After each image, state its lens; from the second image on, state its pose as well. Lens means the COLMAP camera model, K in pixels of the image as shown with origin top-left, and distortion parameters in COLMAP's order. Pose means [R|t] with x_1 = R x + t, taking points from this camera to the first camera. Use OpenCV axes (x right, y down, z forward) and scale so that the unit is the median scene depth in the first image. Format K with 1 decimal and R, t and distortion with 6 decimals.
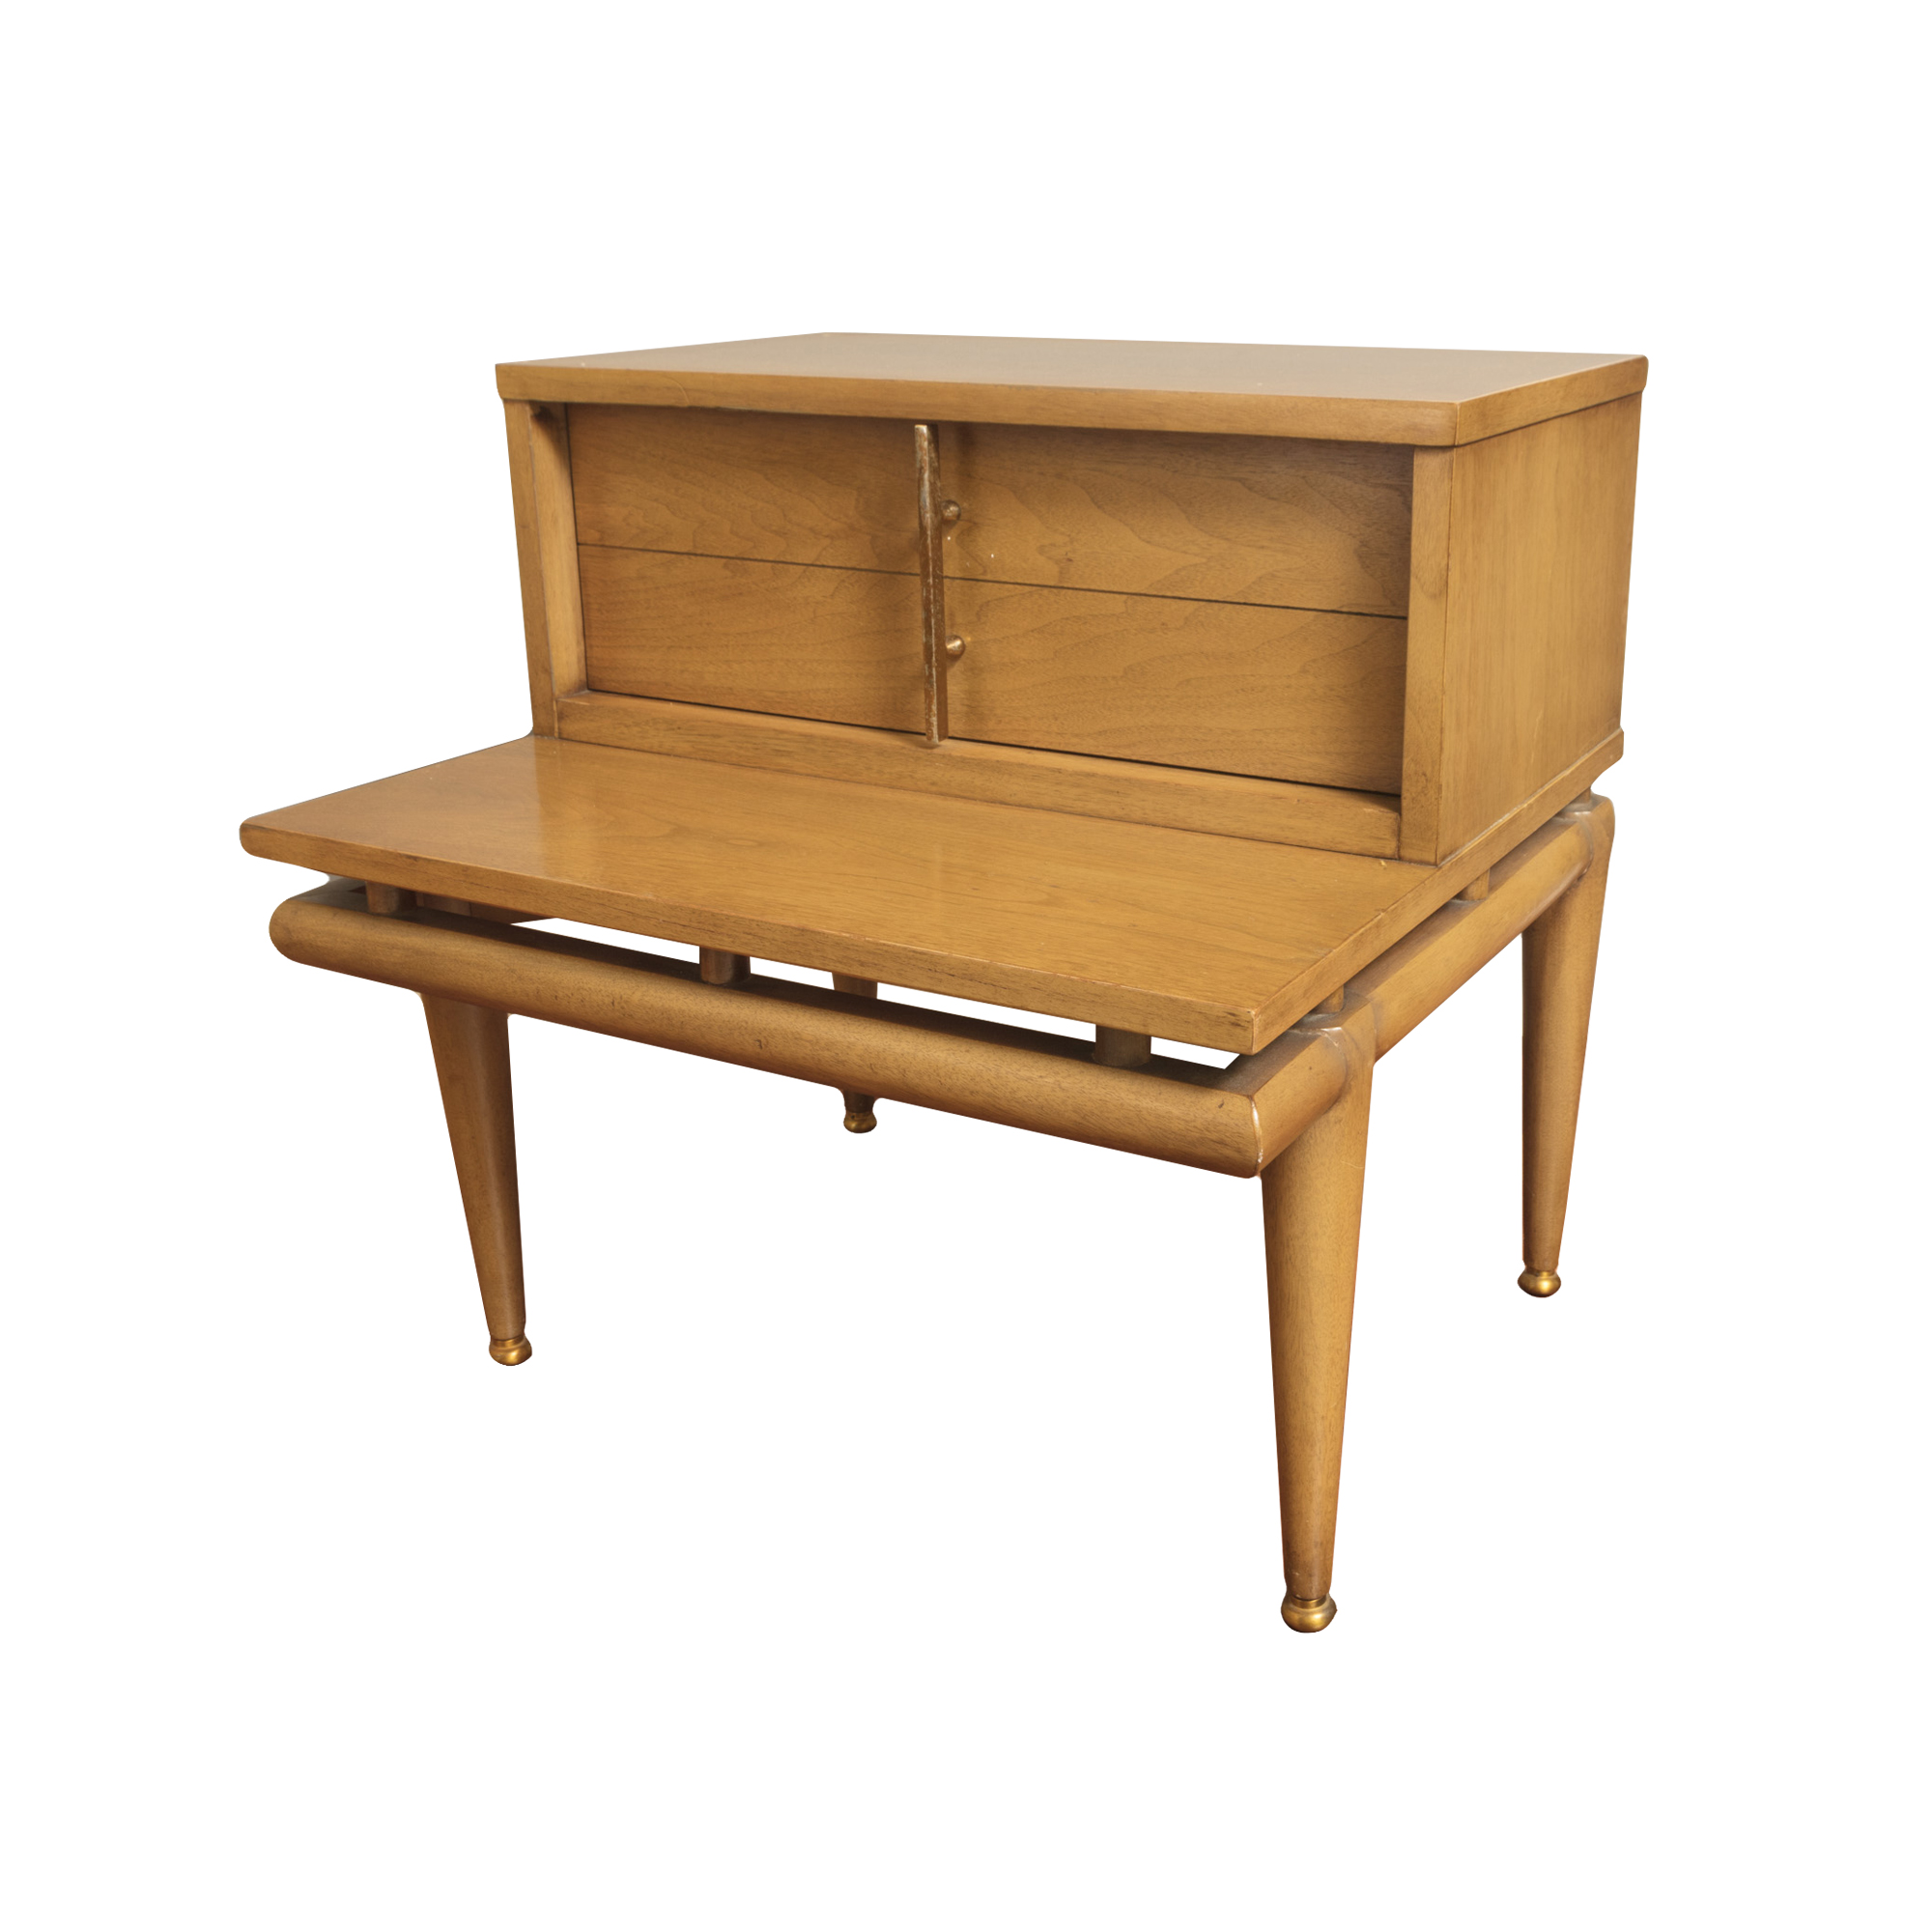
lens RADIAL K [[2127.0, 0, 1108.9], [0, 2127.0, 873.8], [0, 0, 1]] dist [0.007748, -0.009012]
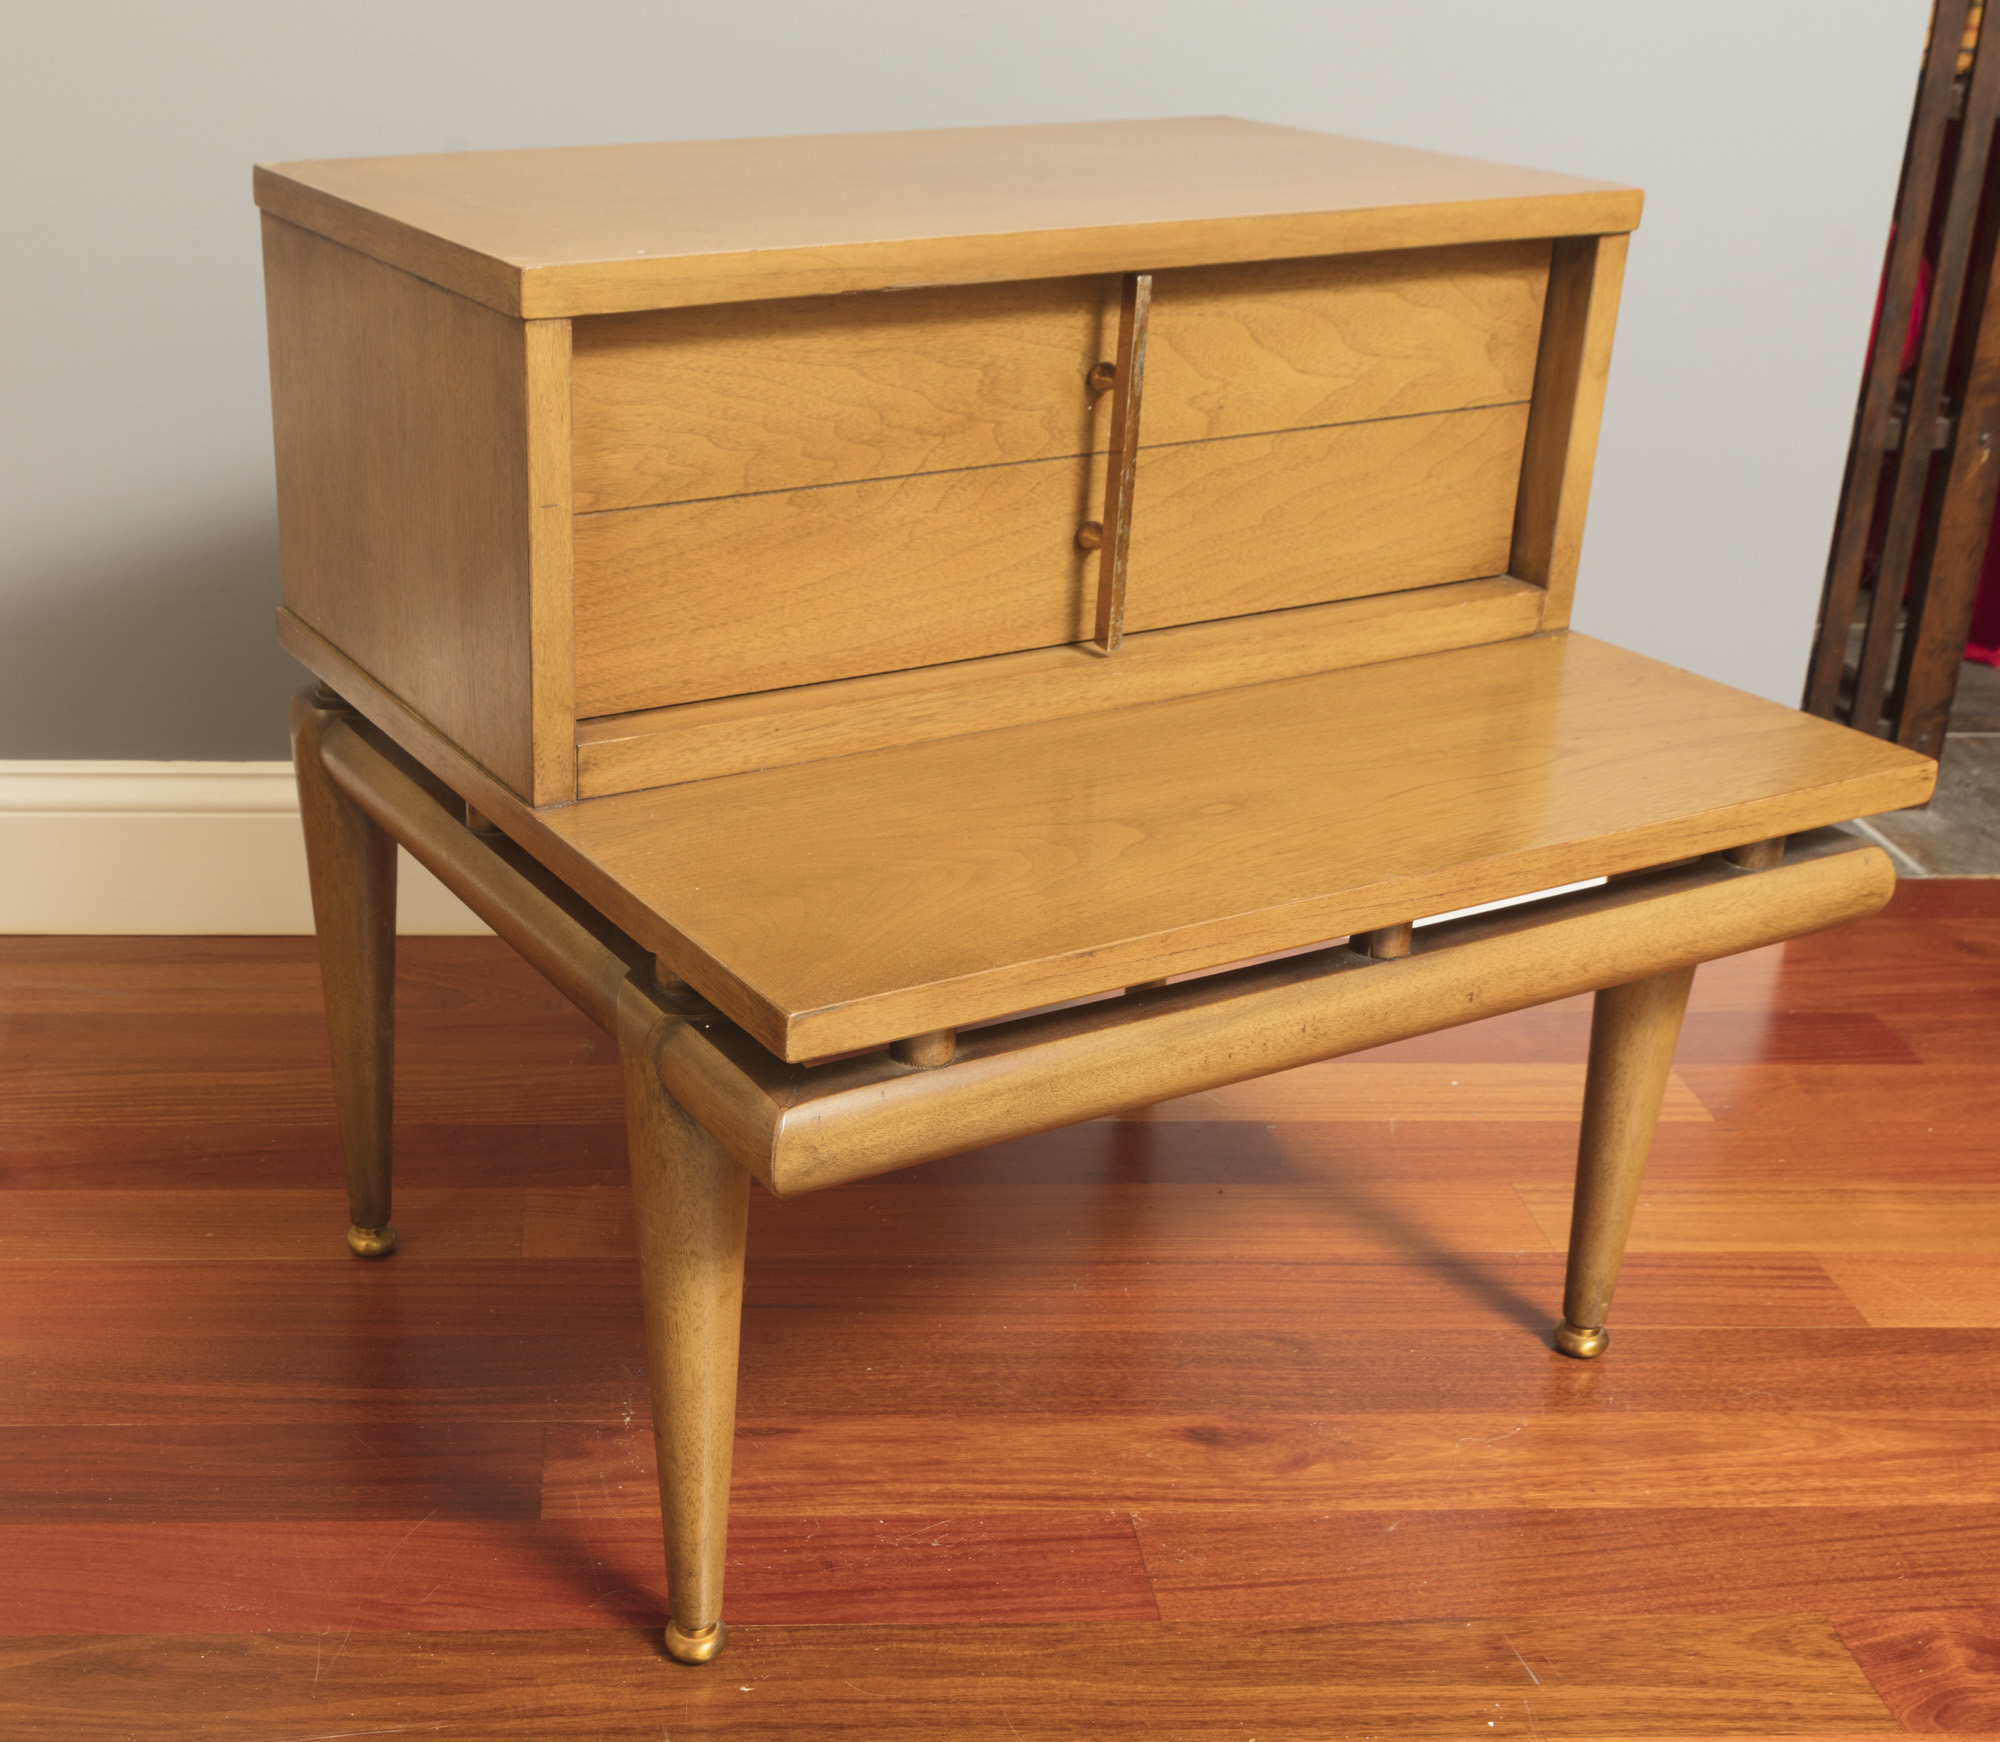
lens RADIAL K [[2498.7, 0, 700.8], [0, 2498.7, 882.9], [0, 0, 1]] dist [0.002757, -0.007105]
pose [[0.557217, -0.313233, 0.769021, -0.996283], [0.236053, 0.947667, 0.214958, -0.233278], [-0.796108, 0.061752, 0.601996, 0.554682]]
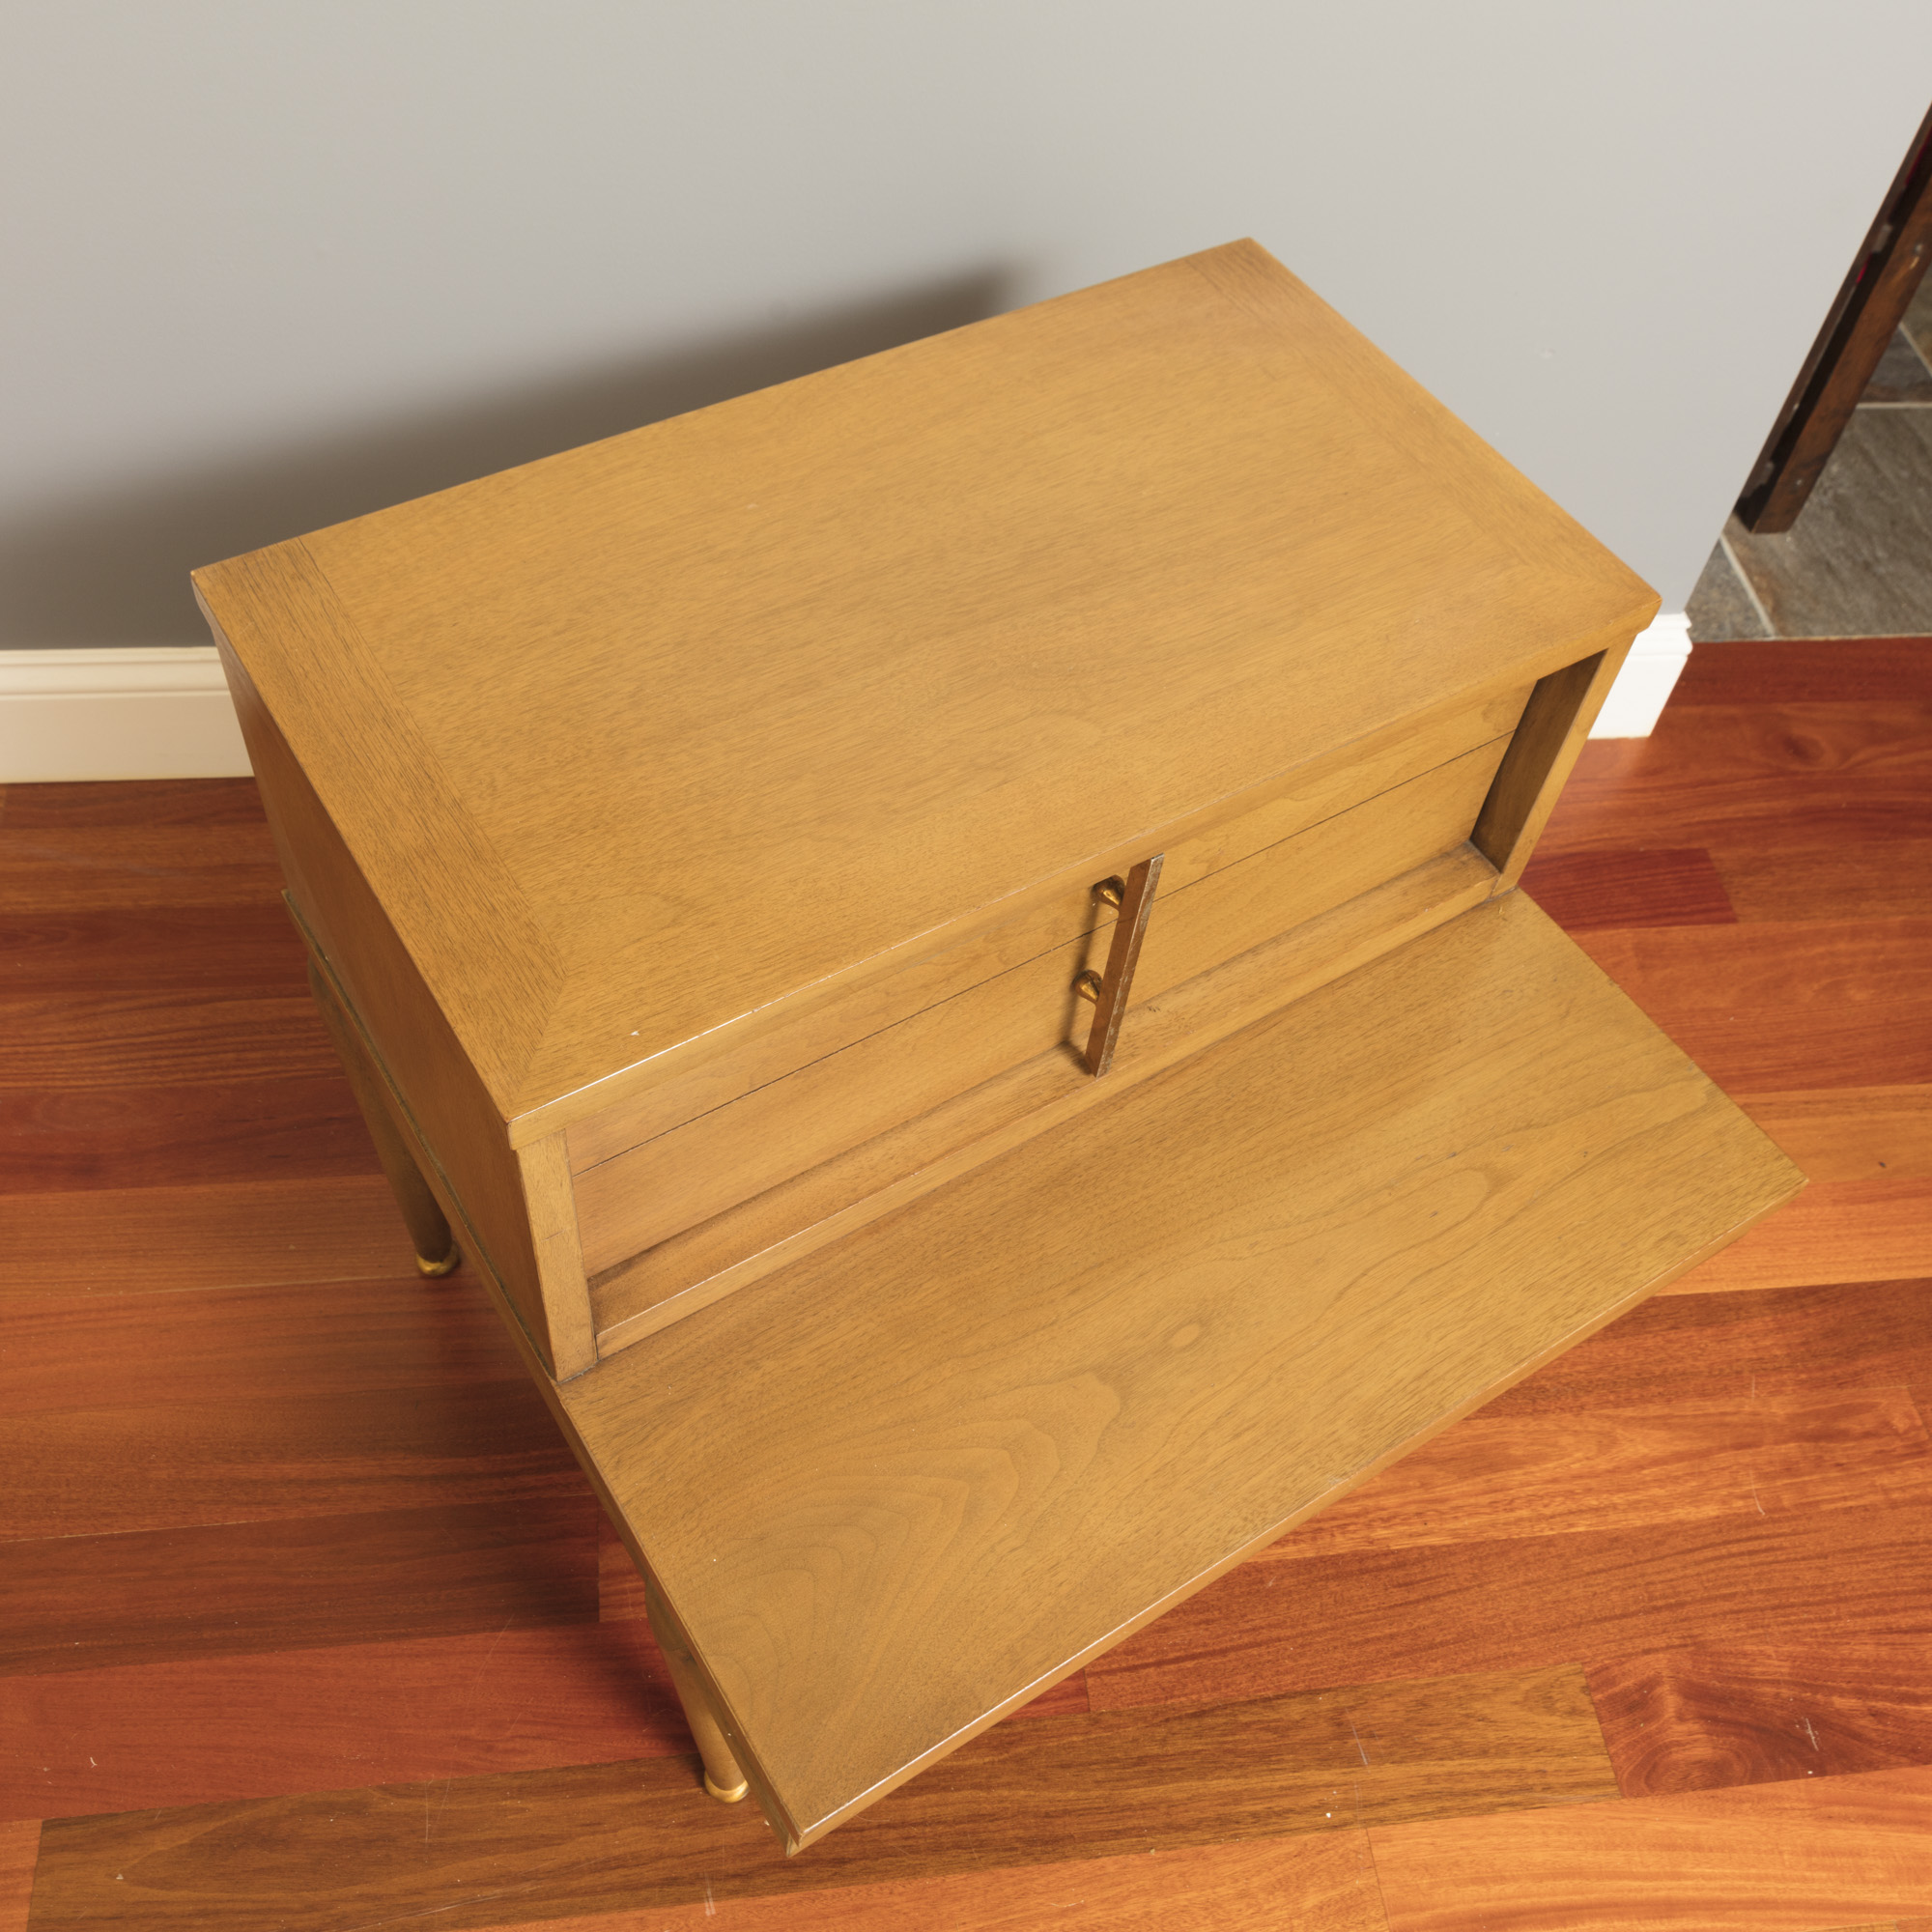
lens RADIAL K [[1992.0, 0, 969.1], [0, 1992.0, 886.1], [0, 0, 1]] dist [0.002443, -0.005547]
pose [[0.475167, -0.655294, 0.587202, -0.567671], [0.178722, 0.725321, 0.664806, -0.709562], [-0.861553, -0.210948, 0.461764, 0.697293]]
